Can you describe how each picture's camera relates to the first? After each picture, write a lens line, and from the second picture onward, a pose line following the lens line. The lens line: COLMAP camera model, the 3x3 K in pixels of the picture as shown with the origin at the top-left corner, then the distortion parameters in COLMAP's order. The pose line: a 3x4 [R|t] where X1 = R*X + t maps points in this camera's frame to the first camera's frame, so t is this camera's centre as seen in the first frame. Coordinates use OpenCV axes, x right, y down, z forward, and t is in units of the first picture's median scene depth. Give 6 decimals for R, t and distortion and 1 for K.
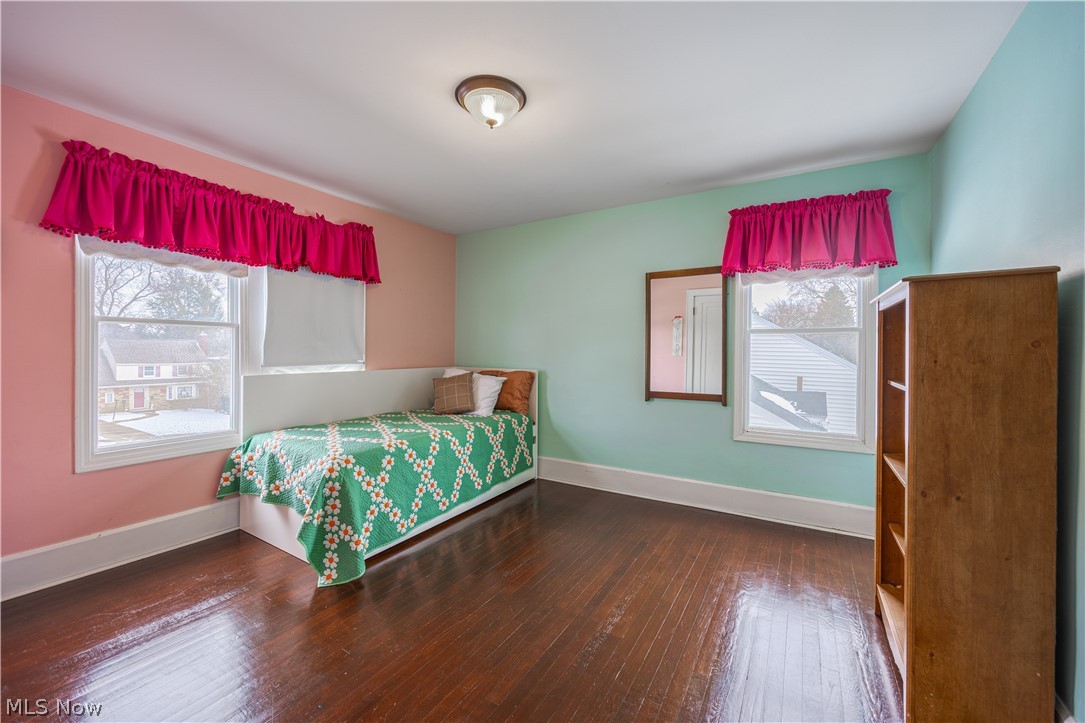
lens RADIAL K [[427.8, 0, 536.6], [0, 427.8, 349.2], [0, 0, 1]] dist [-0.002461, -0.000031]
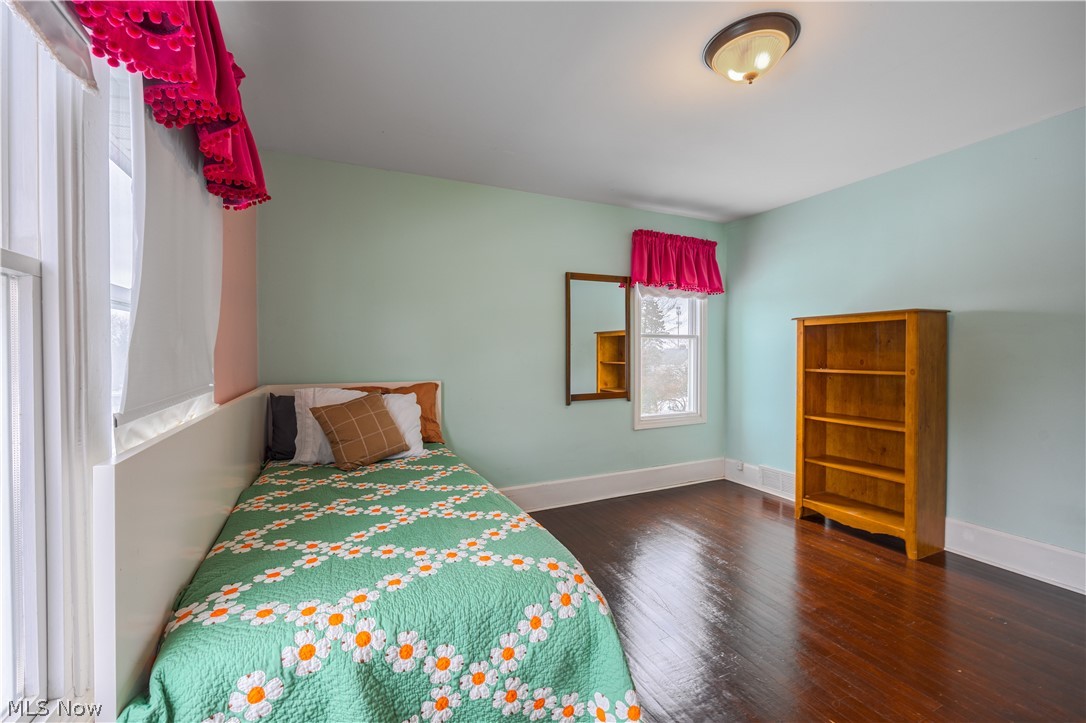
lens RADIAL K [[442.2, 0, 521.7], [0, 442.2, 354.6], [0, 0, 1]] dist [-0.002012, -0.000132]
pose [[0.567211, -0.013155, 0.823468, -0.686290], [0.010084, 0.999908, 0.009027, -0.002986], [-0.823511, 0.003183, 0.567291, 0.571171]]
